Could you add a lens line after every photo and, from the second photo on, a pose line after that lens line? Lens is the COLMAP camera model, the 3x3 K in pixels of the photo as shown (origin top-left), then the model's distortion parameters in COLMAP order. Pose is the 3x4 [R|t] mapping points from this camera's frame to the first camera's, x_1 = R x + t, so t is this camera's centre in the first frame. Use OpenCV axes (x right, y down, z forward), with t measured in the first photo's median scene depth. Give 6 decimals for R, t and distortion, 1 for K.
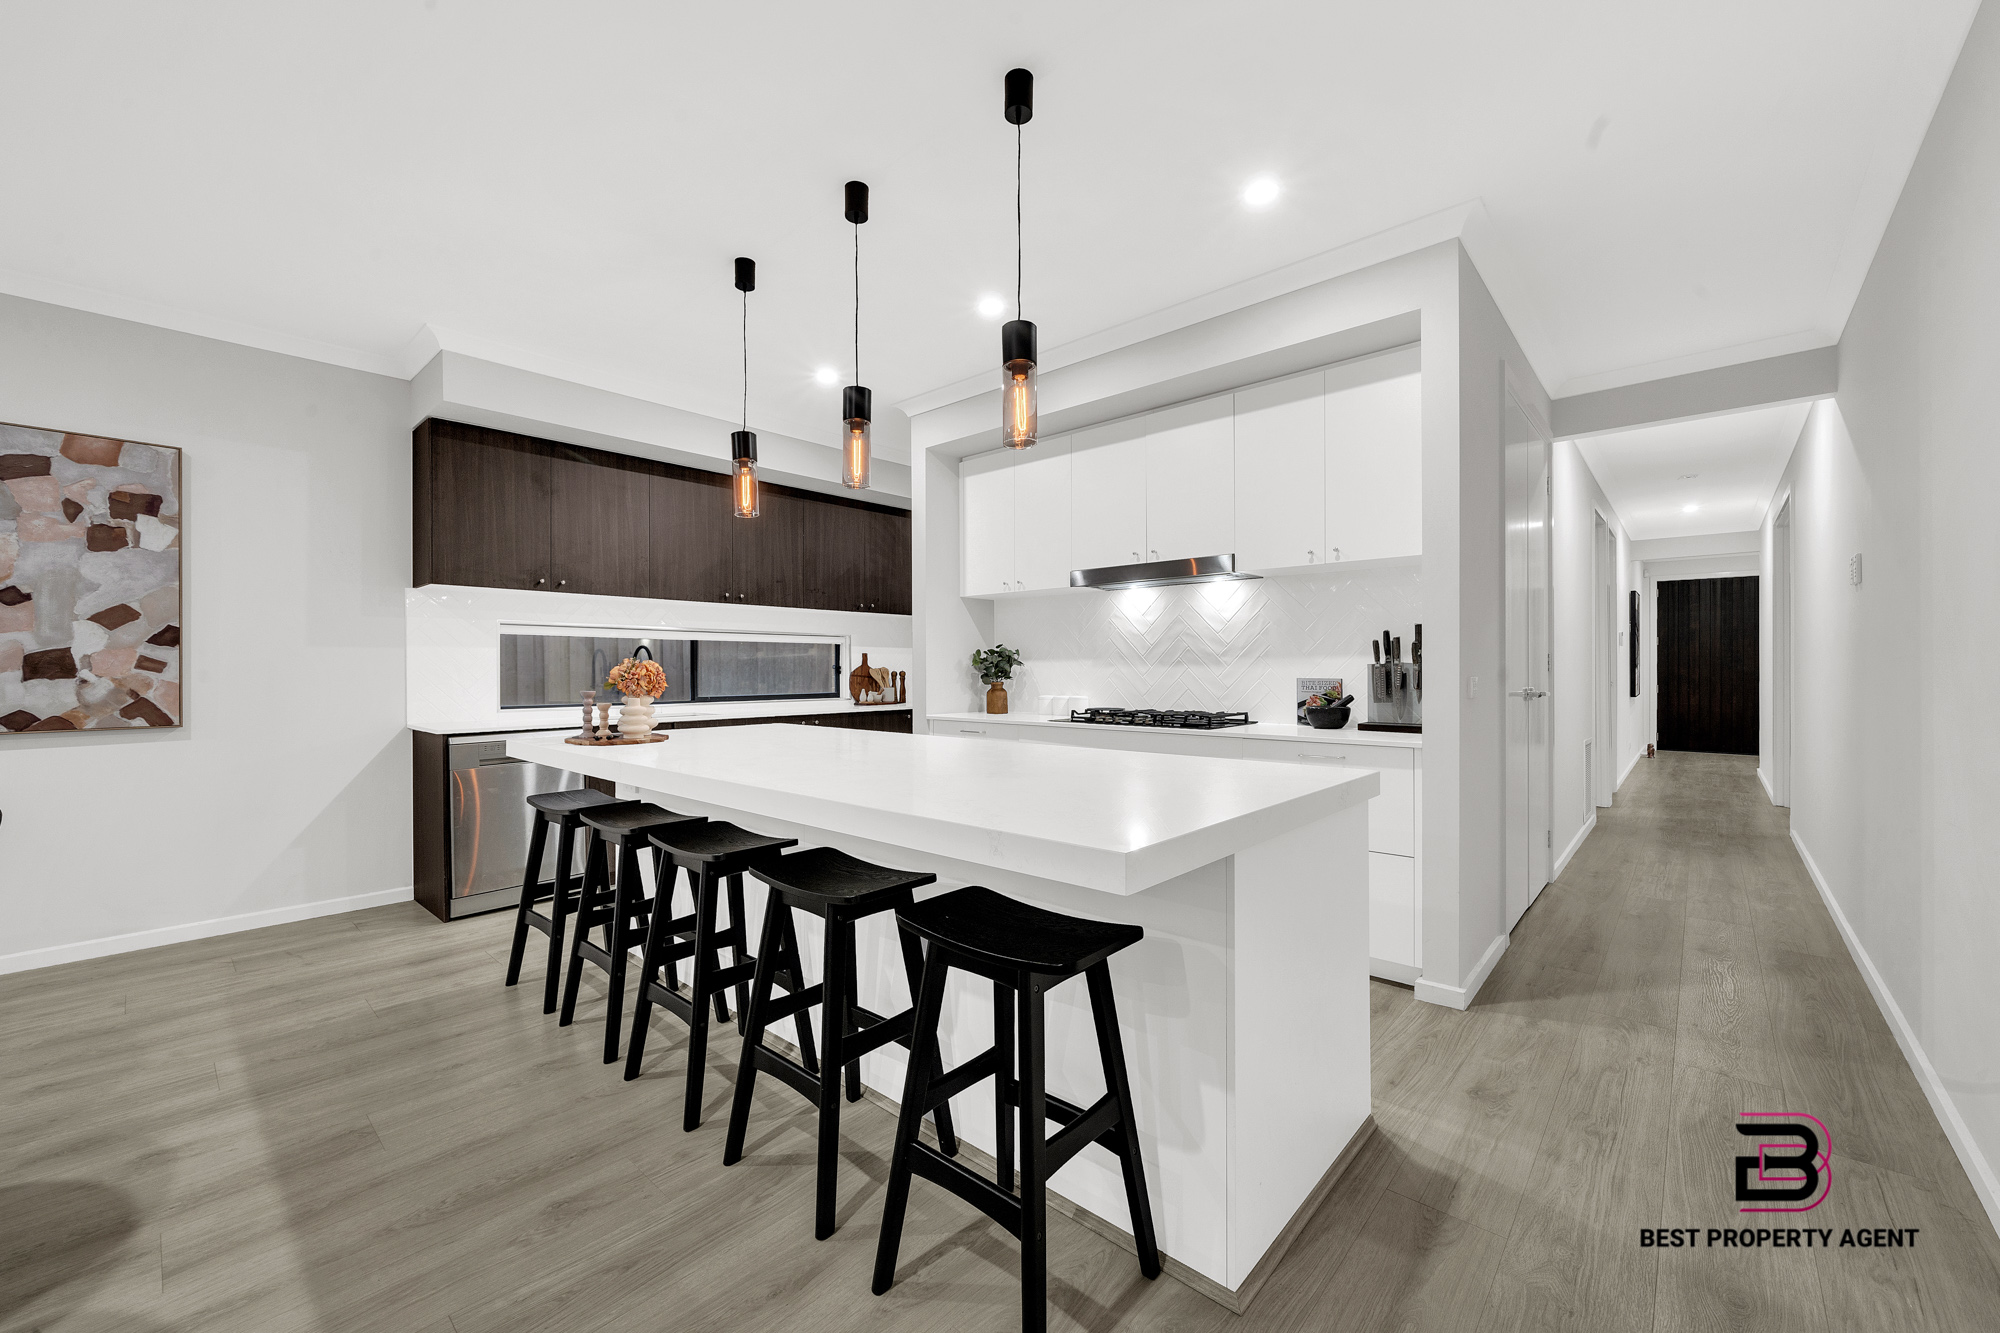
lens RADIAL K [[773.7, 0, 963.8], [0, 773.7, 665.7], [0, 0, 1]] dist [-0.000877, 0.000809]
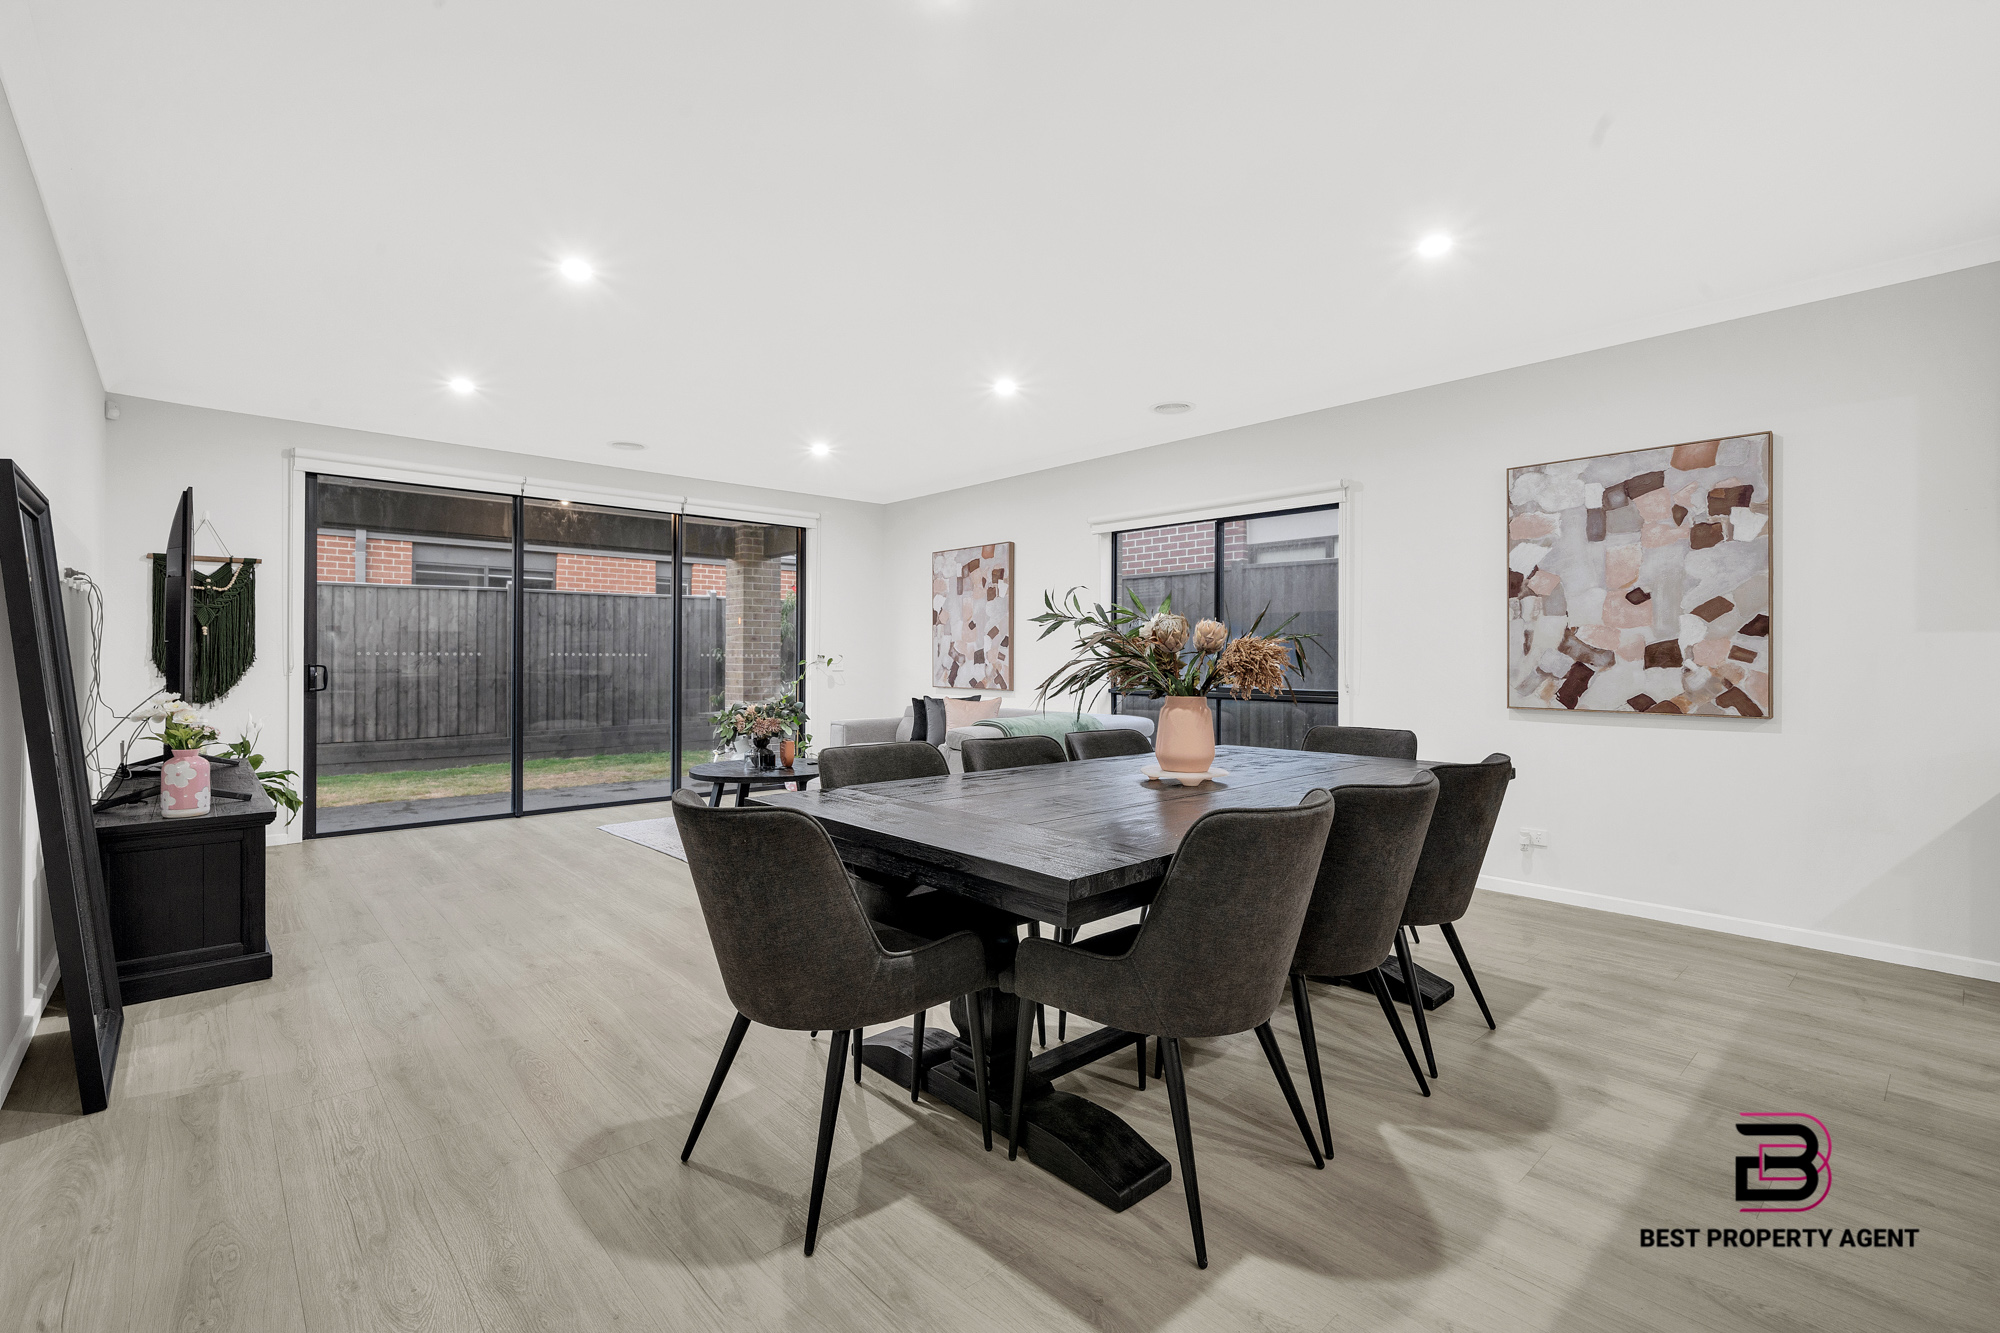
lens RADIAL K [[875.9, 0, 1016.9], [0, 875.9, 658.6], [0, 0, 1]] dist [0.001695, 0.001280]
pose [[-0.039865, 0.004307, -0.999196, 0.127941], [0.000622, 0.999991, 0.004286, -0.001871], [0.999205, -0.000451, -0.039867, 0.103147]]
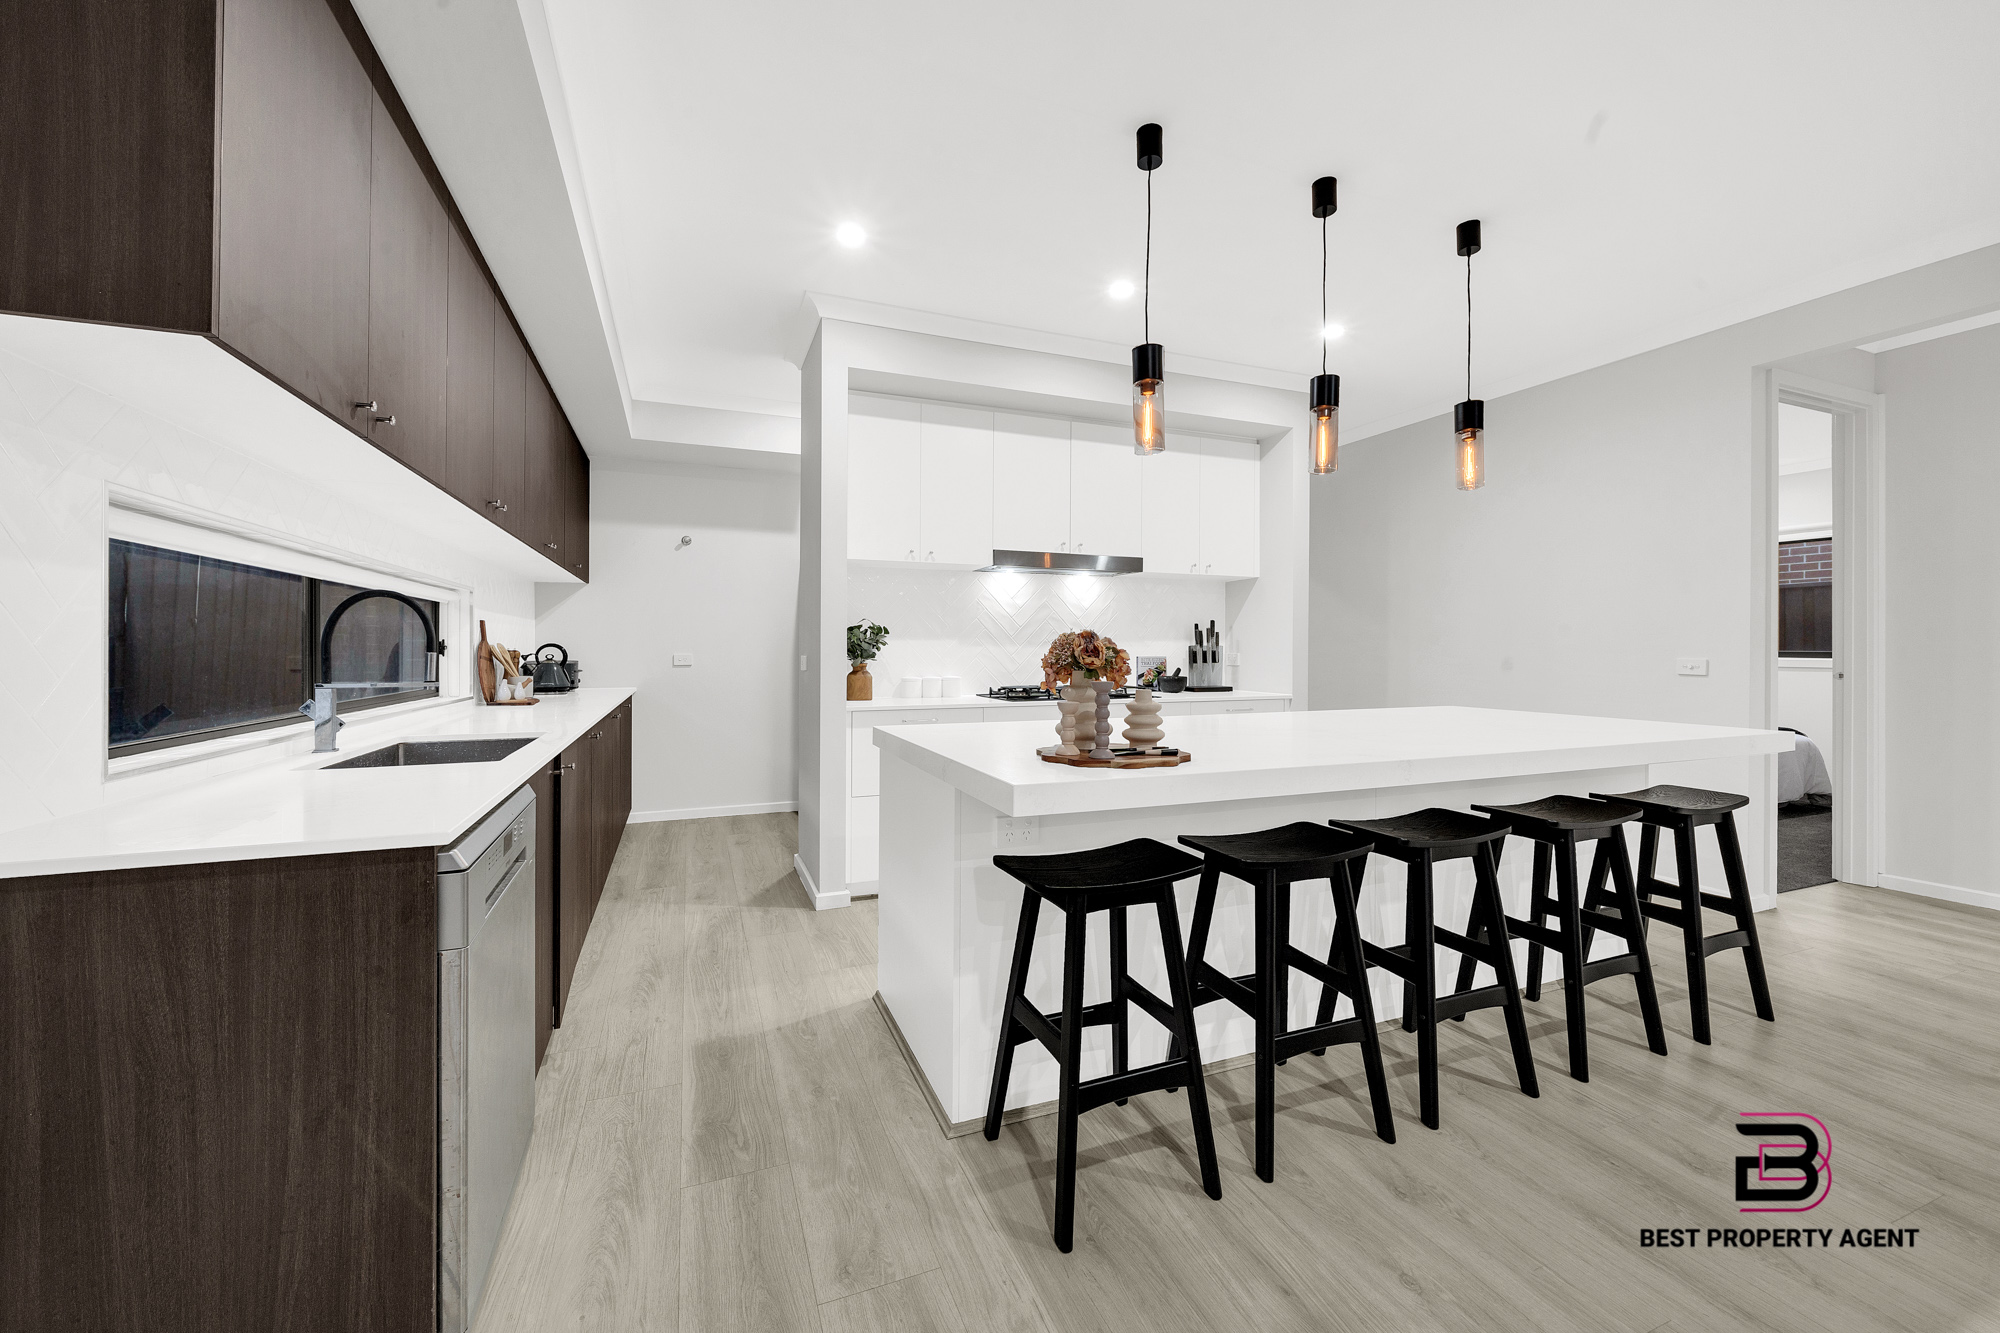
lens RADIAL K [[783.8, 0, 1015.1], [0, 783.8, 646.3], [0, 0, 1]] dist [-0.014124, -0.000269]
pose [[0.404663, 0.007378, 0.914436, -0.957094], [-0.007494, 0.999961, -0.004752, 0.007884], [-0.914435, -0.004930, 0.404702, 0.703812]]
